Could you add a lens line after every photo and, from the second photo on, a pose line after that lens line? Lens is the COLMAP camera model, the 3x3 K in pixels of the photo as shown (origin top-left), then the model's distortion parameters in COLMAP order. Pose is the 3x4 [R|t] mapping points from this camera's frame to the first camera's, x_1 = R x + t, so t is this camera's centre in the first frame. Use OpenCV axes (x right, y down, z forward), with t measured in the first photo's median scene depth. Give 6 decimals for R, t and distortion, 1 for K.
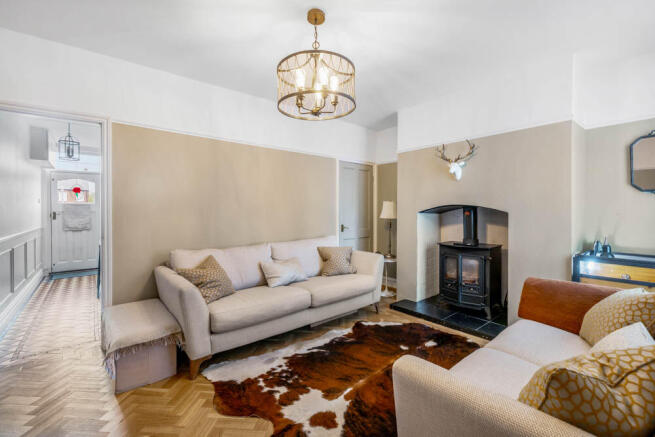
lens RADIAL K [[286.2, 0, 328.8], [0, 286.2, 209.4], [0, 0, 1]] dist [0.002447, 0.000704]
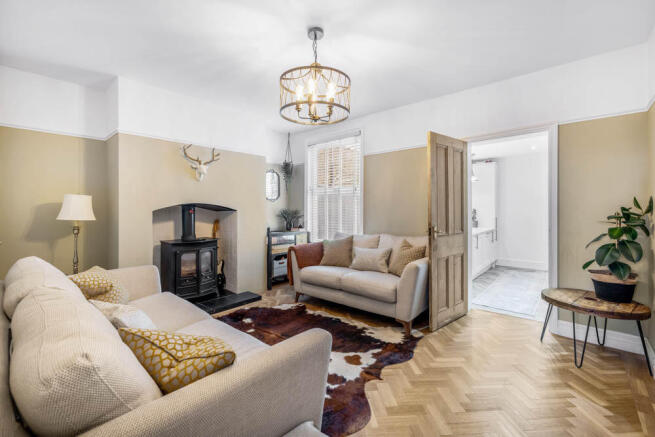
lens RADIAL K [[286.2, 0, 328.8], [0, 286.2, 209.4], [0, 0, 1]] dist [0.002447, 0.000704]
pose [[-0.161460, -0.001720, 0.986878, -1.142331], [0.000187, 0.999998, 0.001773, 0.005902], [-0.986879, 0.000471, -0.161459, 1.127058]]
